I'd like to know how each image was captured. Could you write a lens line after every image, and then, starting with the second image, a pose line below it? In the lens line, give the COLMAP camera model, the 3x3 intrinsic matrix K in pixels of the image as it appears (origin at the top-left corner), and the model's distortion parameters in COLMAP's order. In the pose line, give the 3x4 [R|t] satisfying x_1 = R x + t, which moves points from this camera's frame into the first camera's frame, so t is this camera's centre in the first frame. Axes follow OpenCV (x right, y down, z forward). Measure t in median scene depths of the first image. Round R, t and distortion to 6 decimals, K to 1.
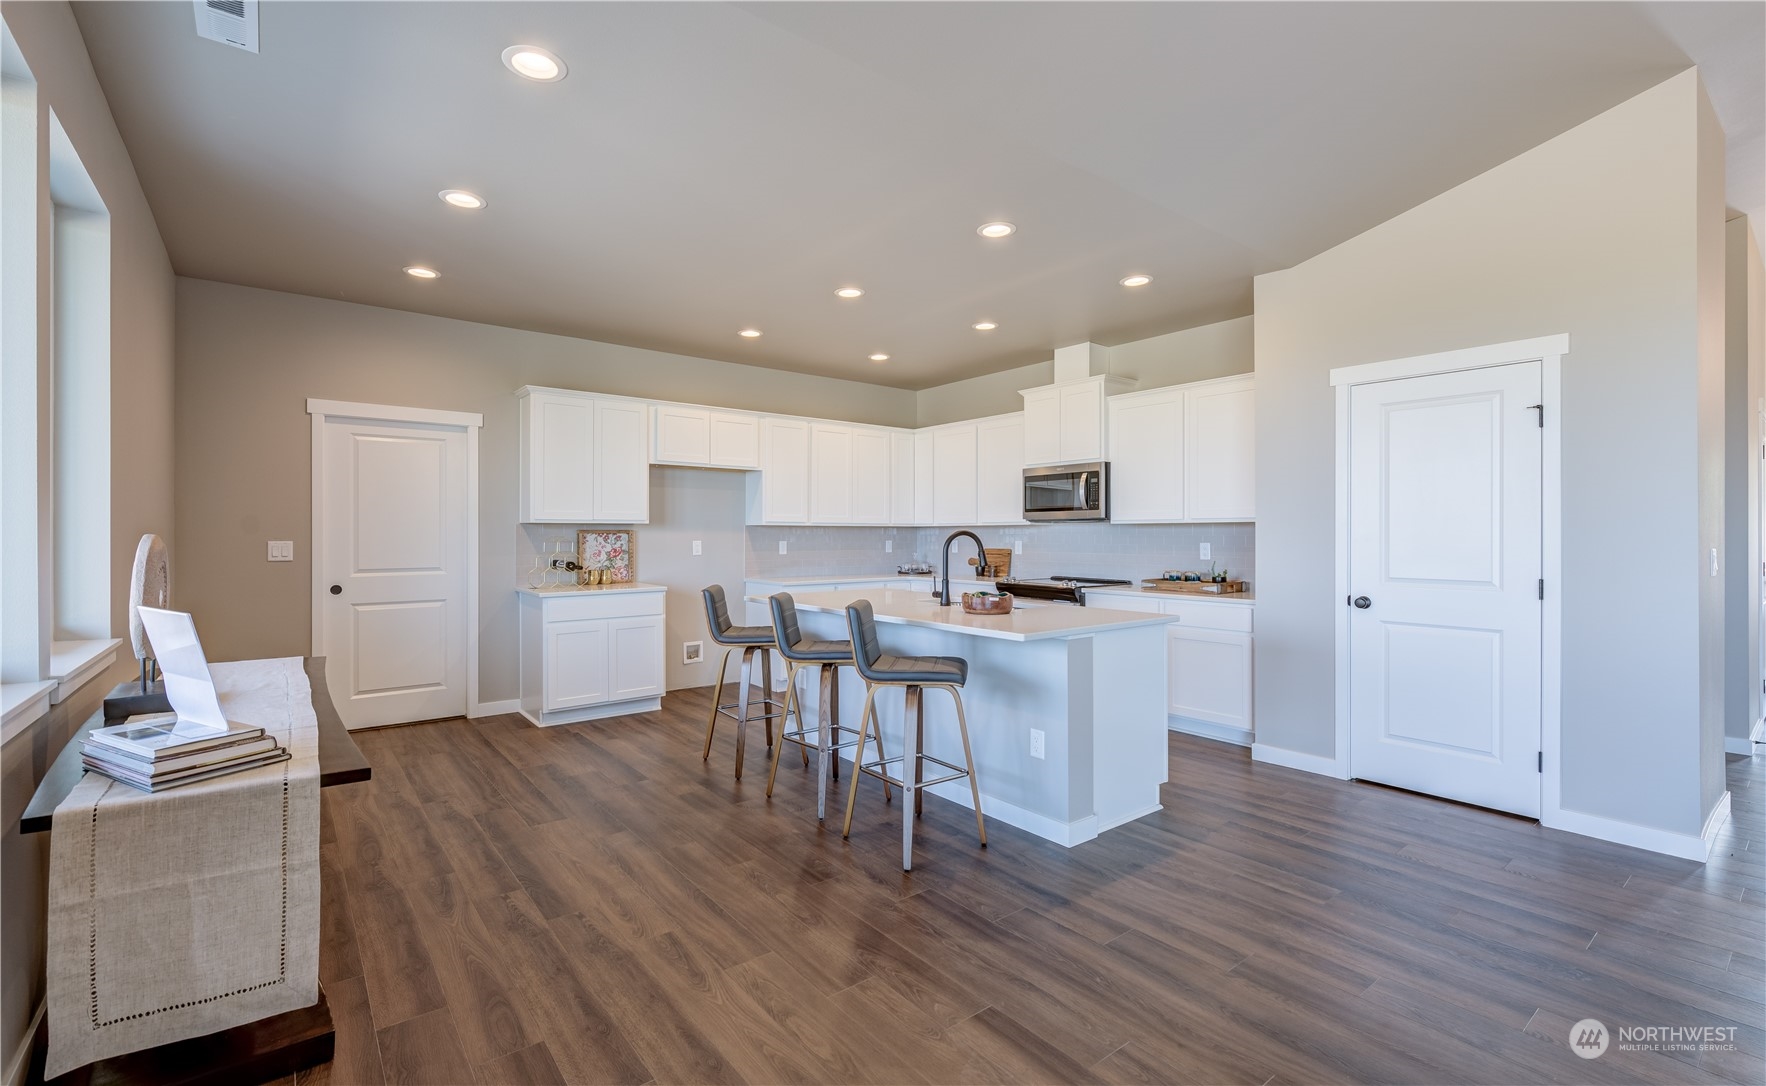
lens RADIAL K [[761.0, 0, 868.8], [0, 761.0, 534.3], [0, 0, 1]] dist [0.008483, 0.000058]
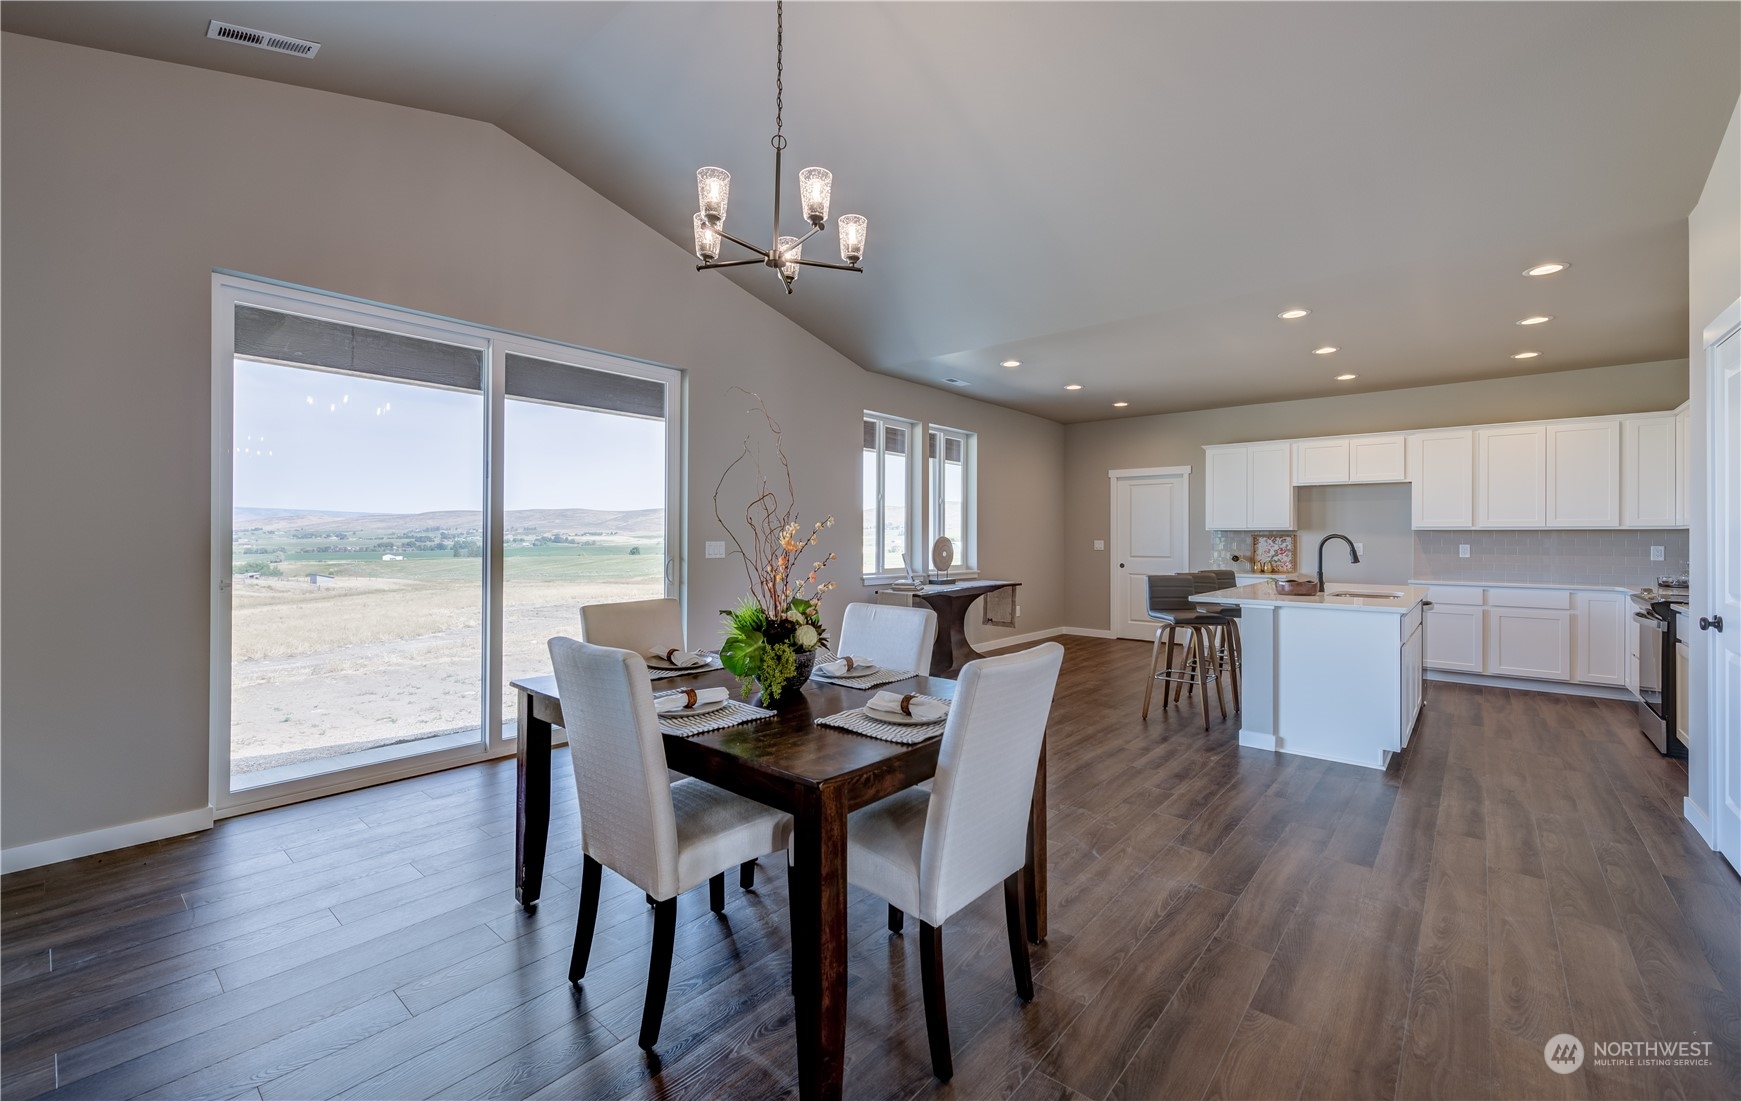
lens RADIAL K [[708.0, 0, 868.1], [0, 708.0, 534.6], [0, 0, 1]] dist [0.001156, -0.000807]
pose [[0.198016, -0.003734, -0.980192, 0.868885], [-0.004335, 0.999980, -0.004685, 0.003791], [0.980189, 0.005177, 0.197996, 0.002836]]
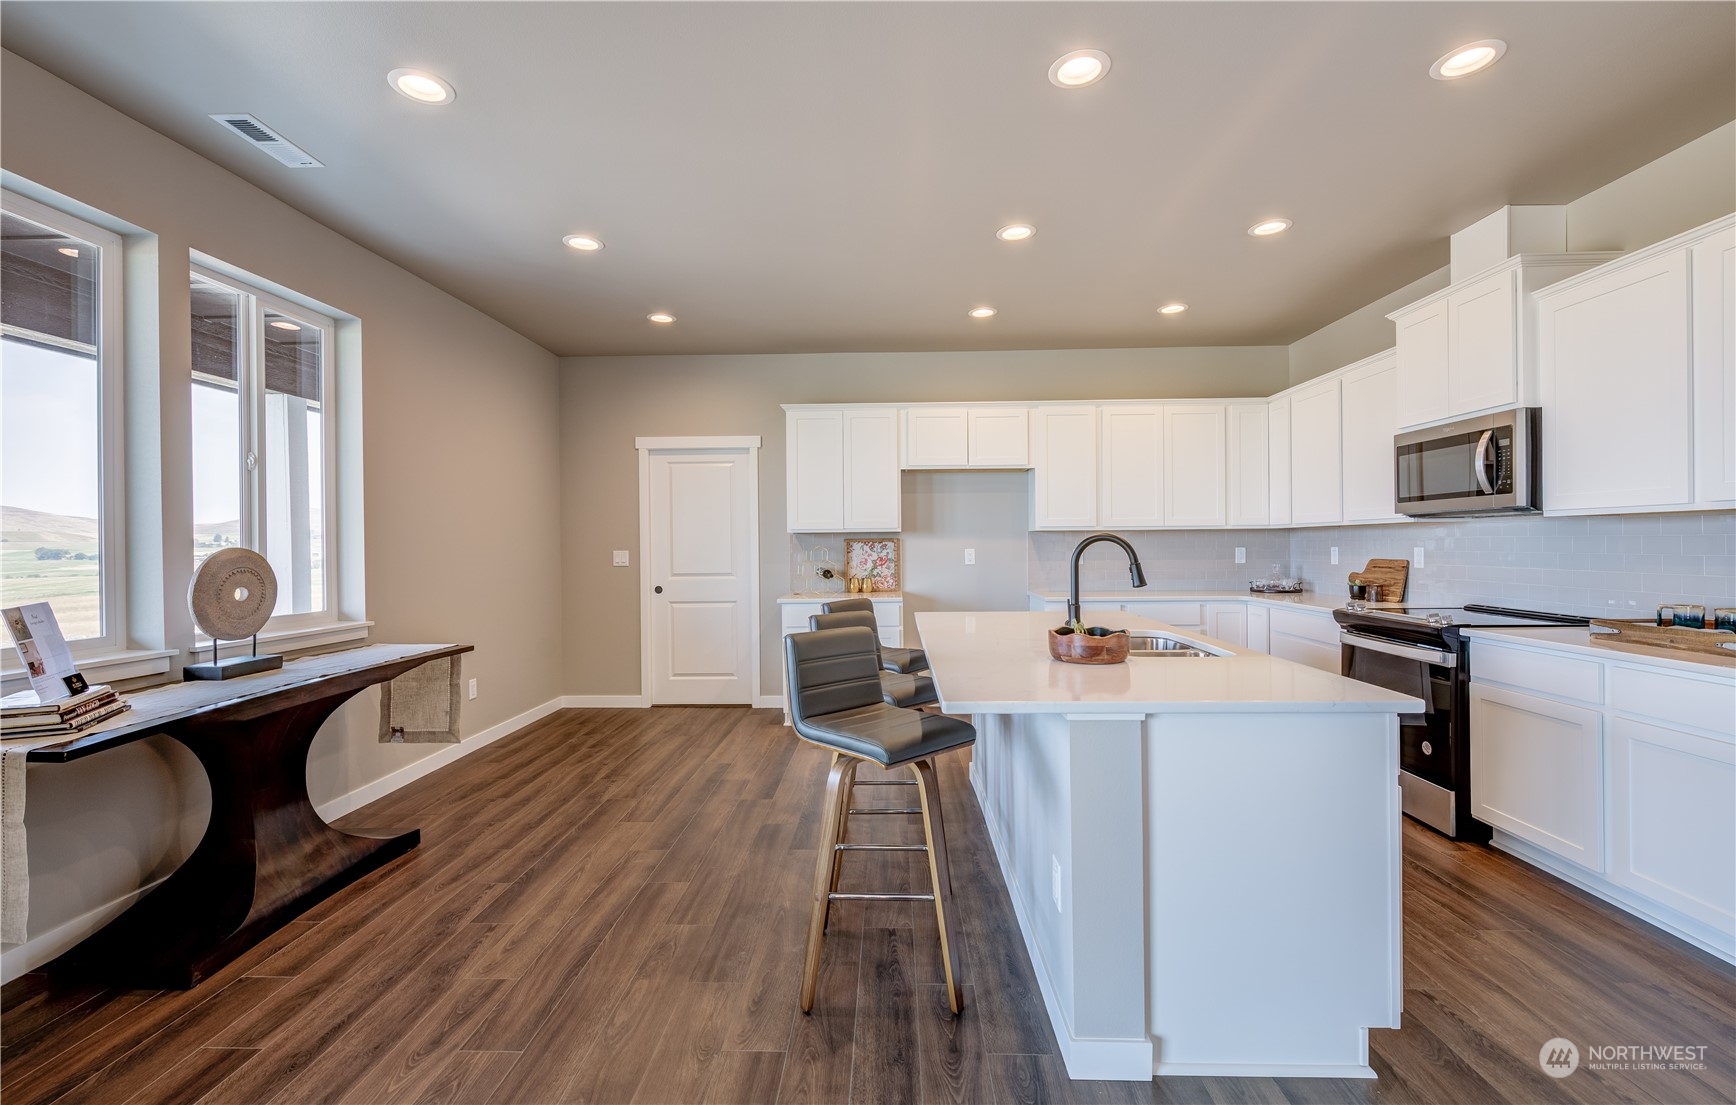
lens RADIAL K [[731.6, 0, 871.4], [0, 731.6, 546.9], [0, 0, 1]] dist [0.003222, -0.000753]
pose [[0.772701, -0.005315, -0.634748, 0.292655], [0.009085, 0.999955, 0.002687, 0.002769], [0.634705, -0.007843, 0.772715, 0.278759]]
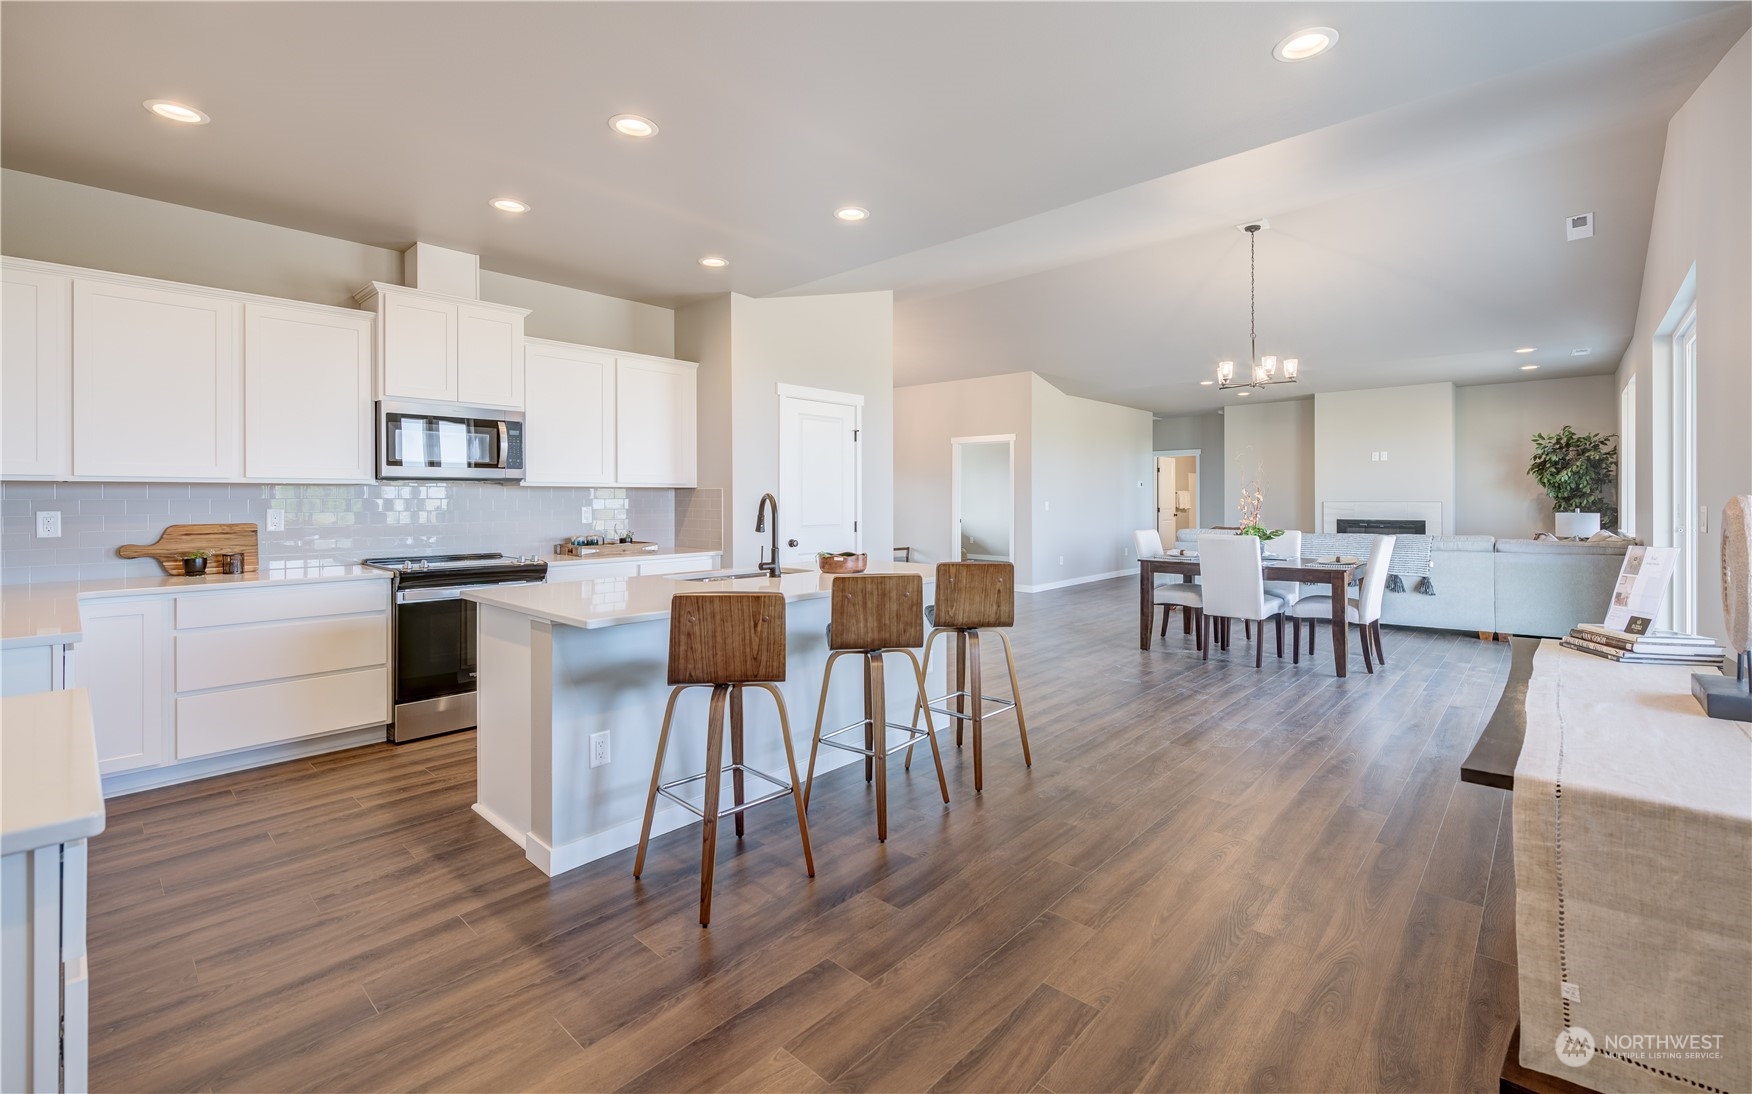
lens RADIAL K [[747.3, 0, 888.0], [0, 747.3, 488.4], [0, 0, 1]] dist [0.000930, -0.000537]
pose [[-0.176984, 0.013489, 0.984121, -0.605532], [0.003664, 0.999908, -0.013046, 0.001920], [-0.984207, 0.001297, -0.177017, 0.784805]]
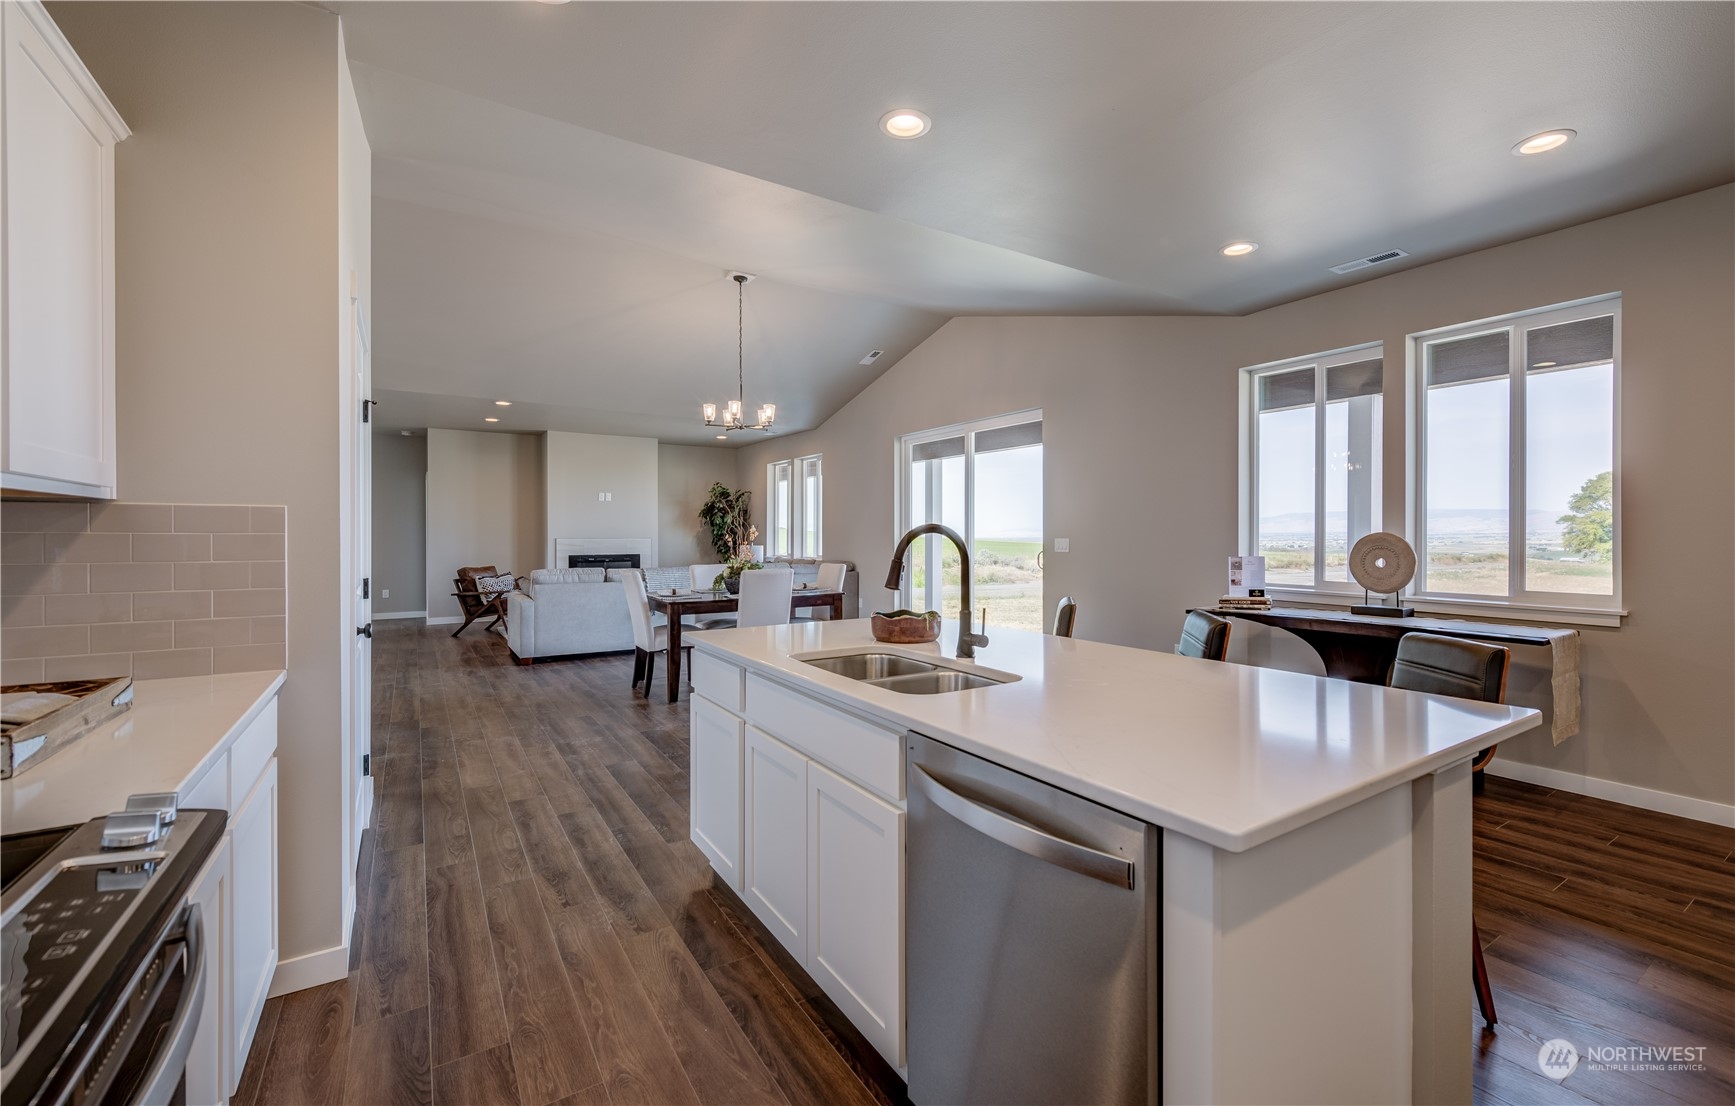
lens RADIAL K [[726.9, 0, 900.2], [0, 726.9, 535.9], [0, 0, 1]] dist [0.007292, -0.000330]
pose [[-0.997620, 0.000278, 0.068958, 0.085110], [0.000550, 0.999992, 0.003930, 0.001597], [-0.068956, 0.003959, -0.997612, 1.185408]]
